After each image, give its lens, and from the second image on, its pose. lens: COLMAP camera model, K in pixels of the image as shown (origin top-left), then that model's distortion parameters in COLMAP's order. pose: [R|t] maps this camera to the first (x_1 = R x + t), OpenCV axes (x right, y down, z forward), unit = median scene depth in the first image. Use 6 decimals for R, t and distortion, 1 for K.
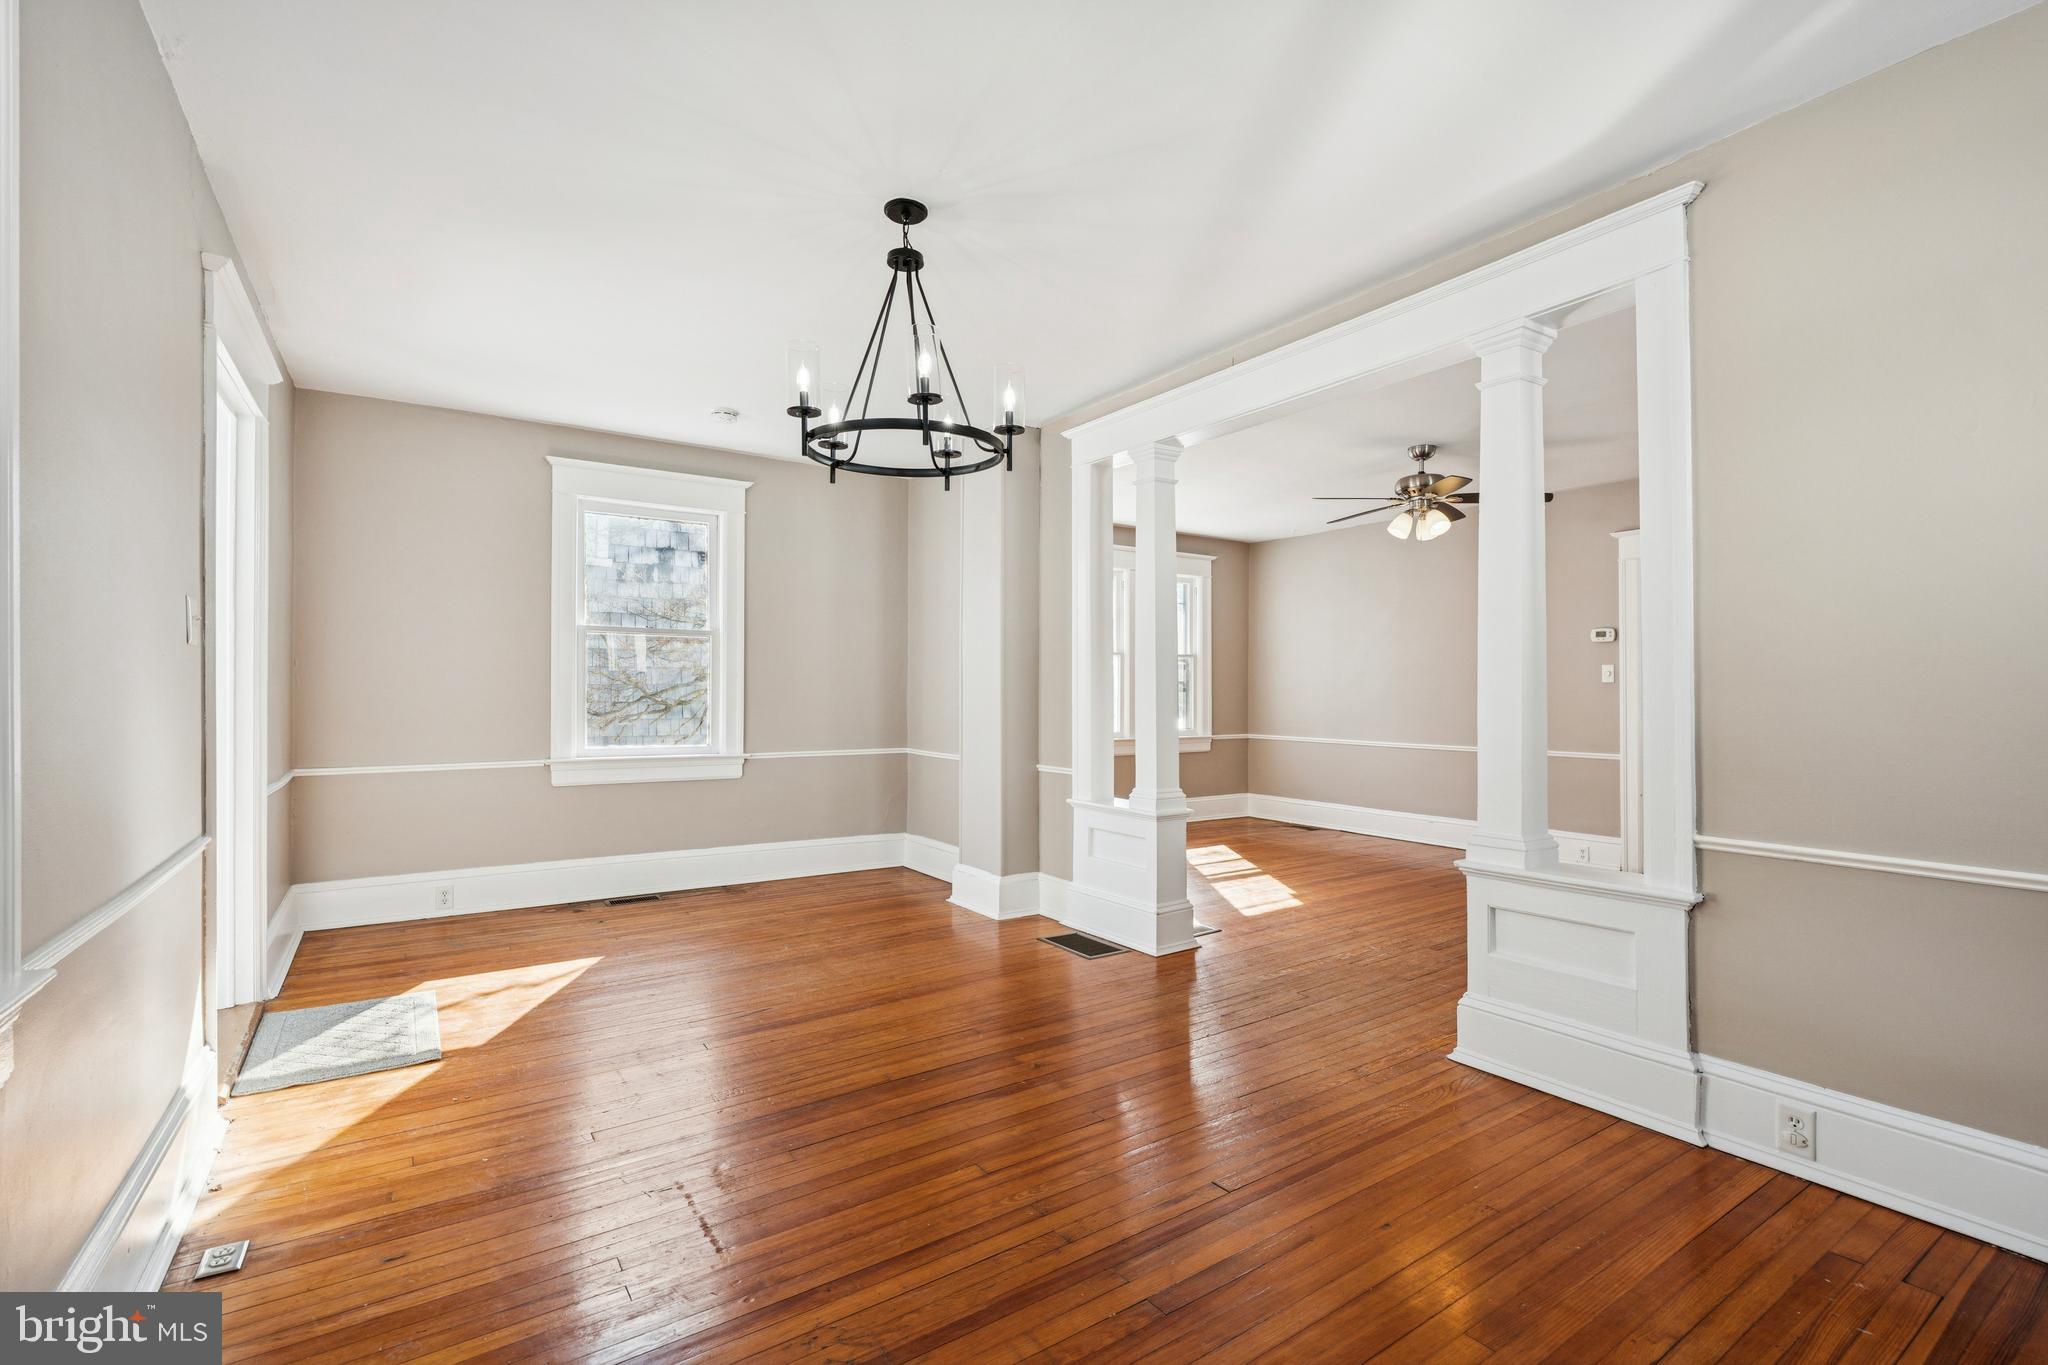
lens RADIAL K [[921.9, 0, 1024.0], [0, 921.9, 682.5], [0, 0, 1]] dist [-0.004144, 0.000161]
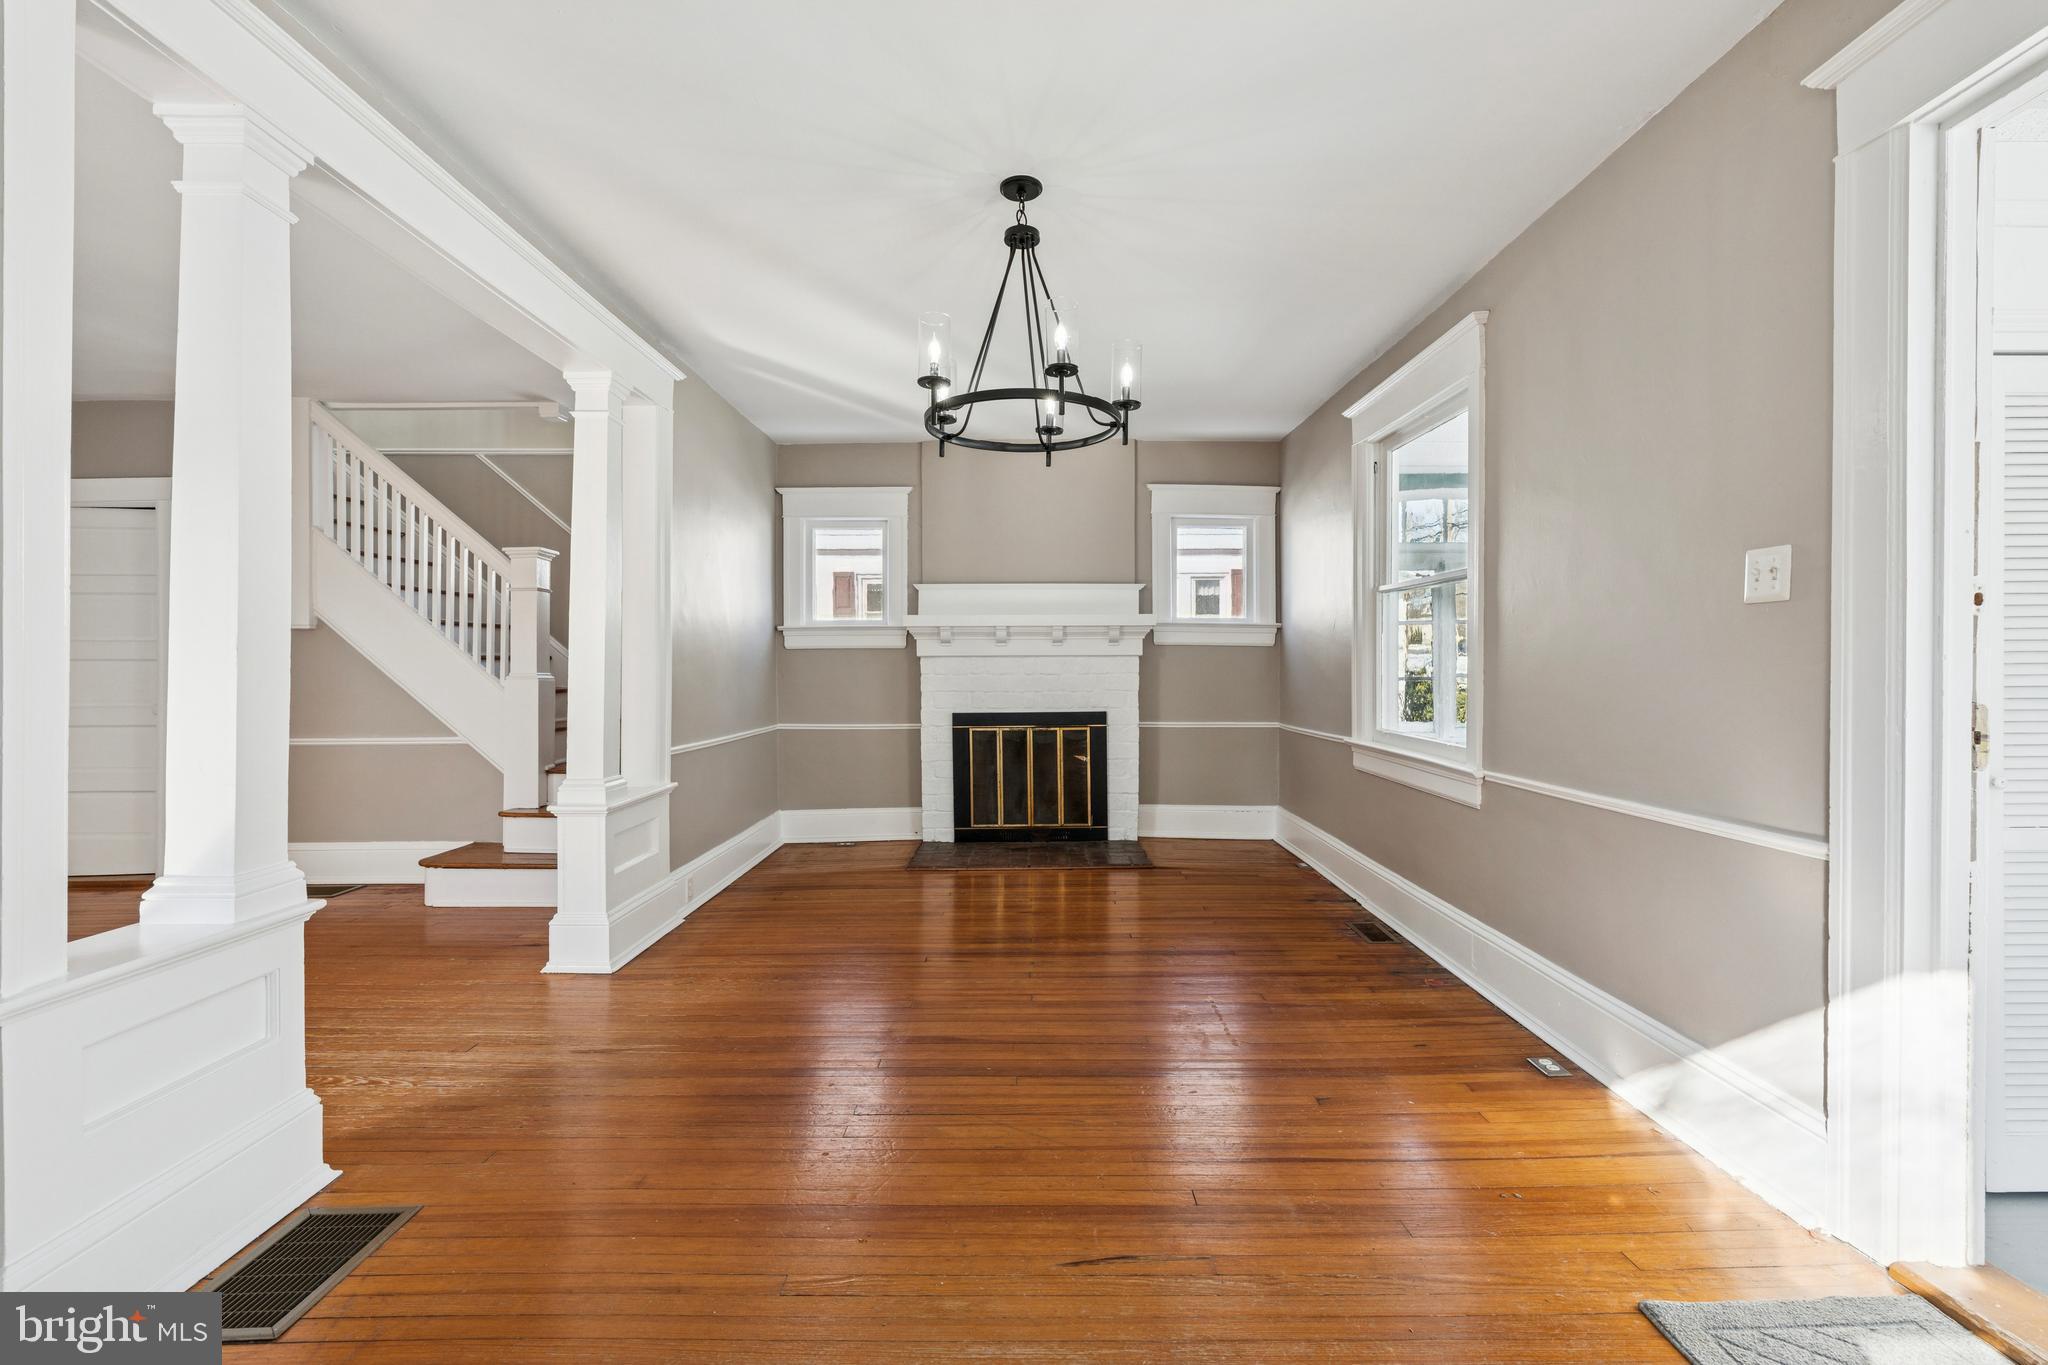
lens RADIAL K [[920.2, 0, 1028.7], [0, 920.2, 675.0], [0, 0, 1]] dist [-0.019535, 0.010569]
pose [[-0.836446, 0.001190, 0.548048, -0.670868], [-0.003115, 0.999971, -0.006925, 0.030677], [-0.548040, -0.007500, -0.836418, 1.791123]]
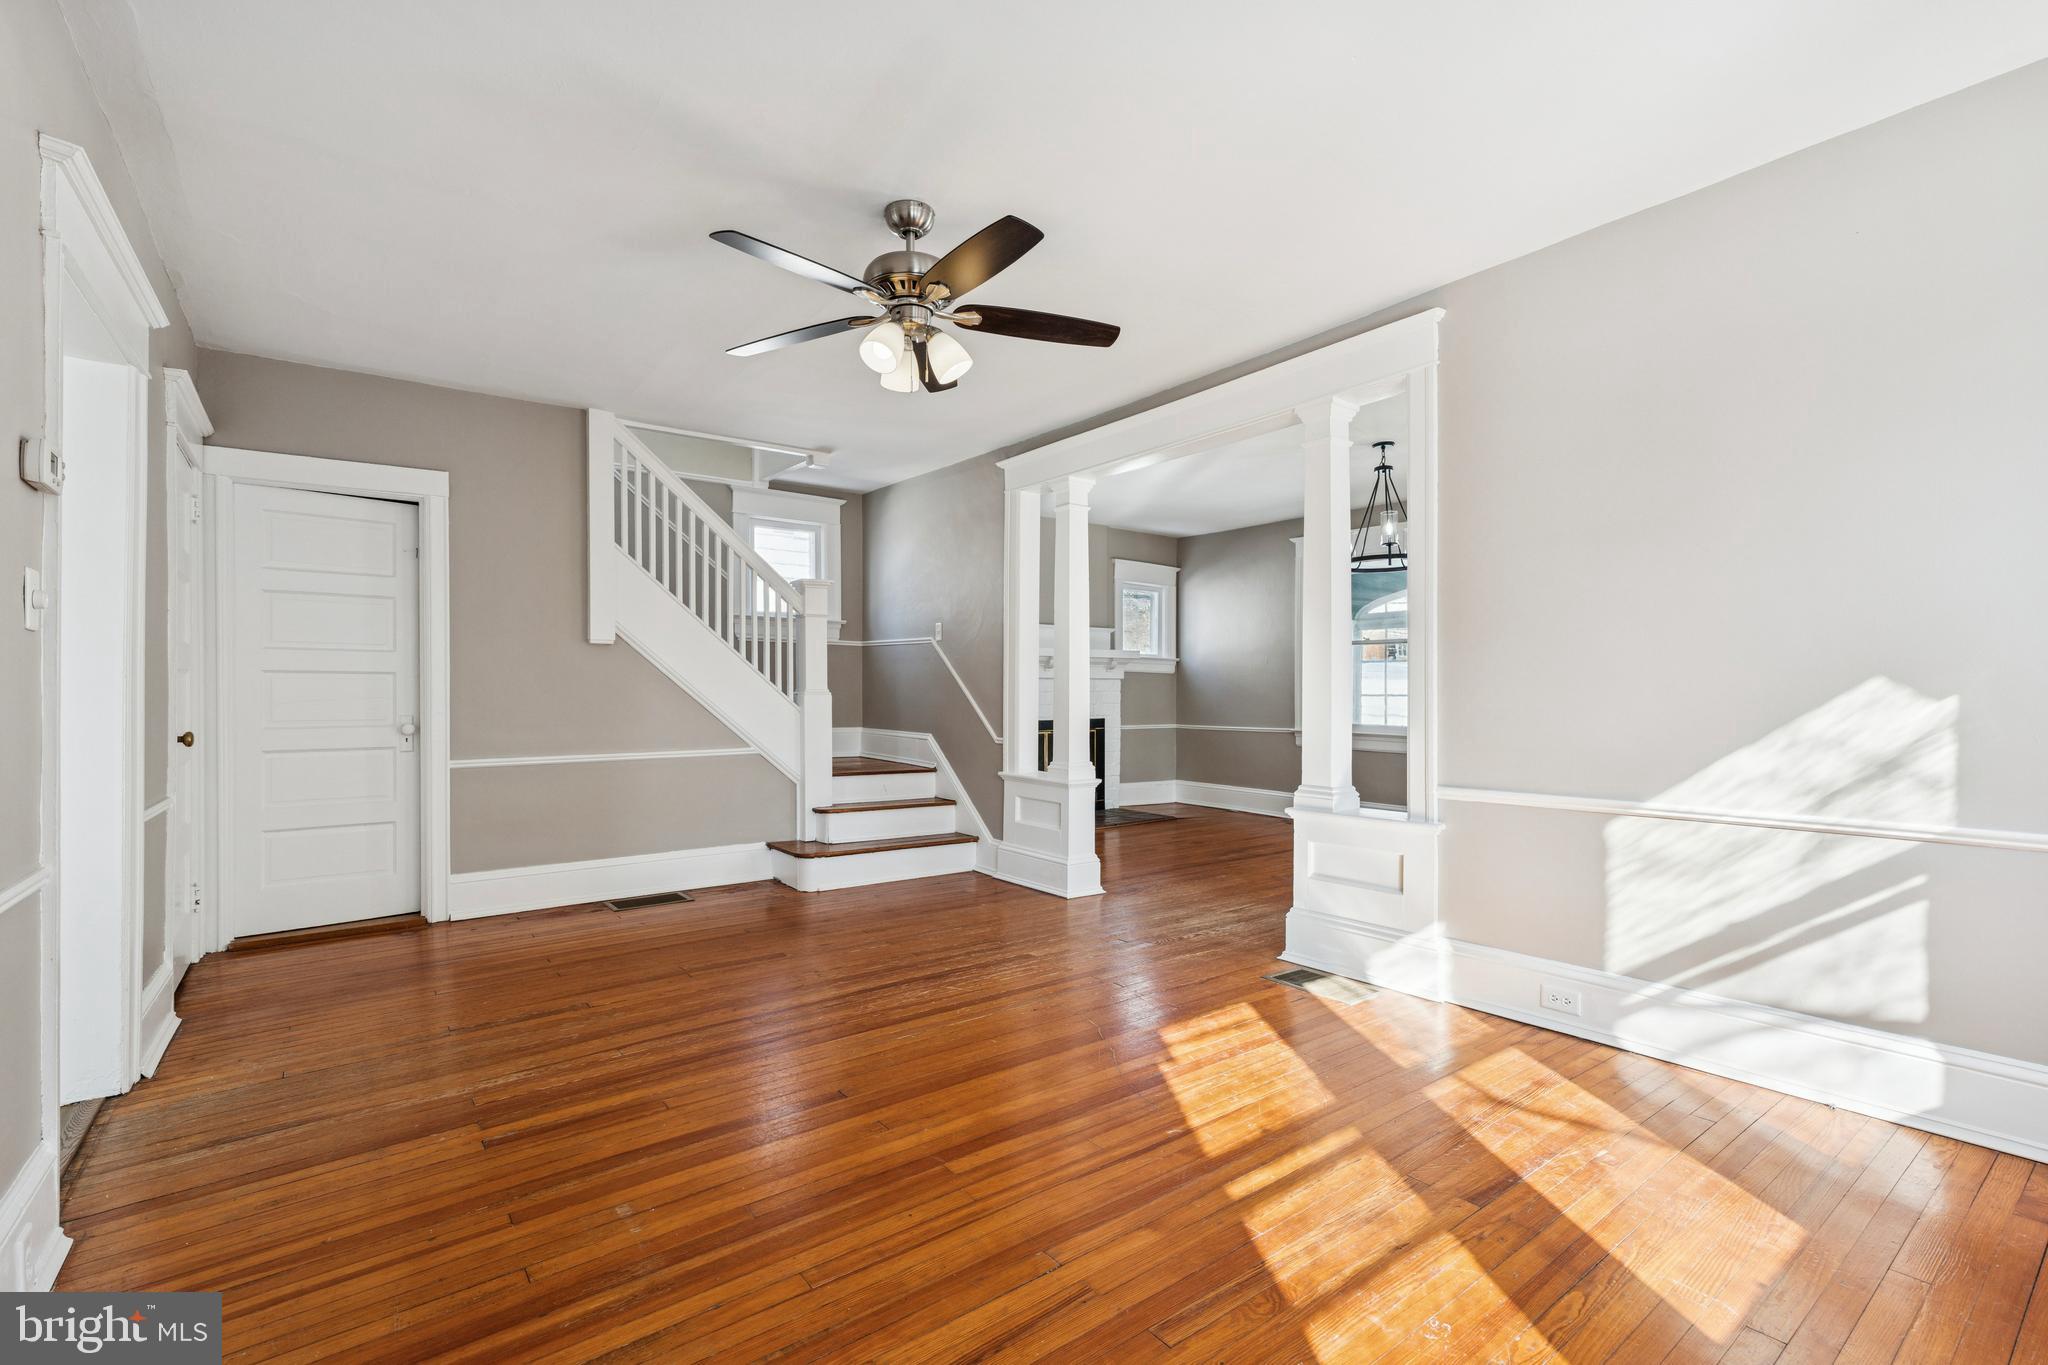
lens RADIAL K [[921.9, 0, 1024.0], [0, 921.9, 682.5], [0, 0, 1]] dist [-0.004144, 0.000161]
pose [[-0.998092, 0.003471, -0.061641, 0.771060], [0.005043, 0.999665, -0.025375, 0.058090], [0.061532, -0.025638, -0.997776, 2.894250]]
